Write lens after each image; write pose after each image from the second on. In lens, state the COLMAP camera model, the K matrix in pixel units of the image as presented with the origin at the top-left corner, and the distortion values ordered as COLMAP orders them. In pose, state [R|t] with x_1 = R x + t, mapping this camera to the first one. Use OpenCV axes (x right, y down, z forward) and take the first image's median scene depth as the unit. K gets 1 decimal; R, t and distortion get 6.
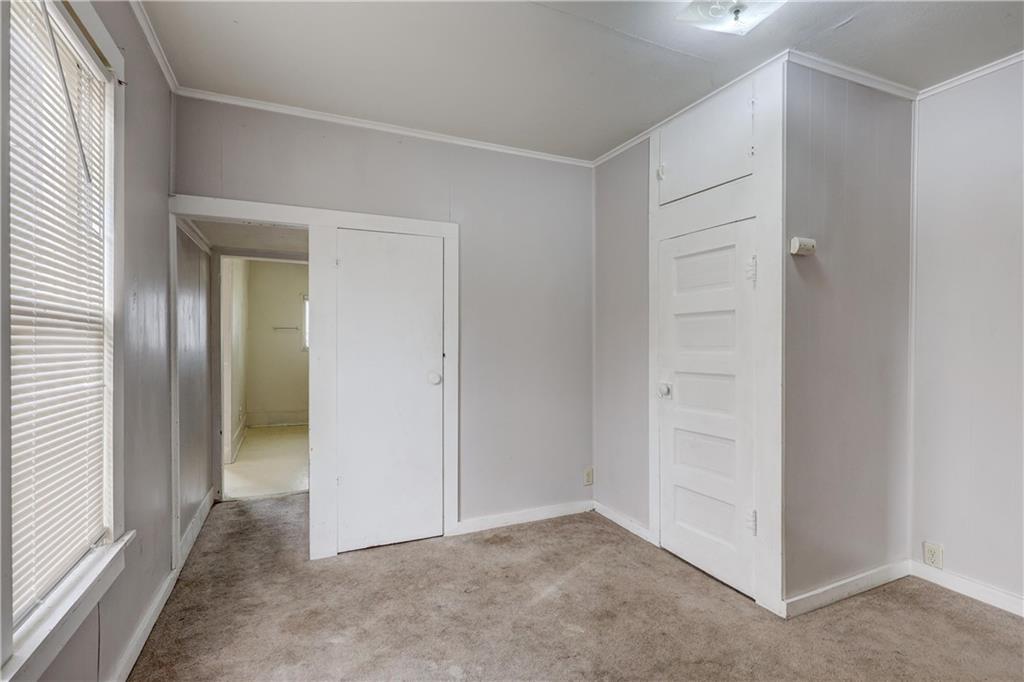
lens RADIAL K [[479.2, 0, 512.7], [0, 479.2, 344.0], [0, 0, 1]] dist [0.002451, 0.000358]
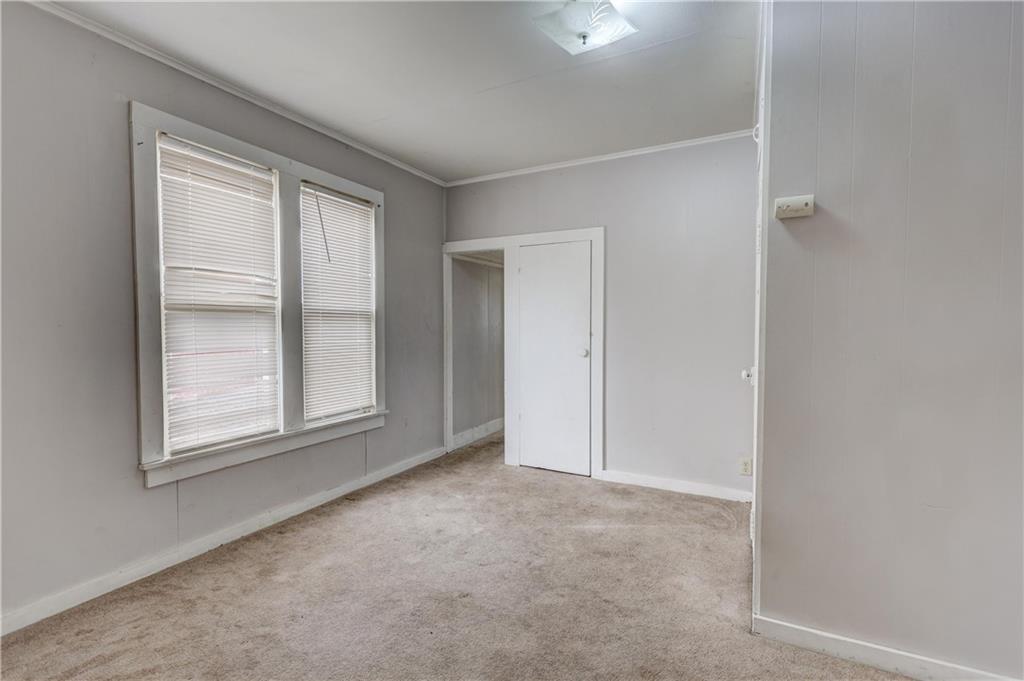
lens RADIAL K [[460.2, 0, 508.5], [0, 460.2, 337.6], [0, 0, 1]] dist [-0.000829, 0.001066]
pose [[0.613463, 0.022869, -0.789392, 0.819636], [-0.005287, 0.999677, 0.024852, 0.004328], [0.789705, -0.011072, 0.613386, 0.108028]]
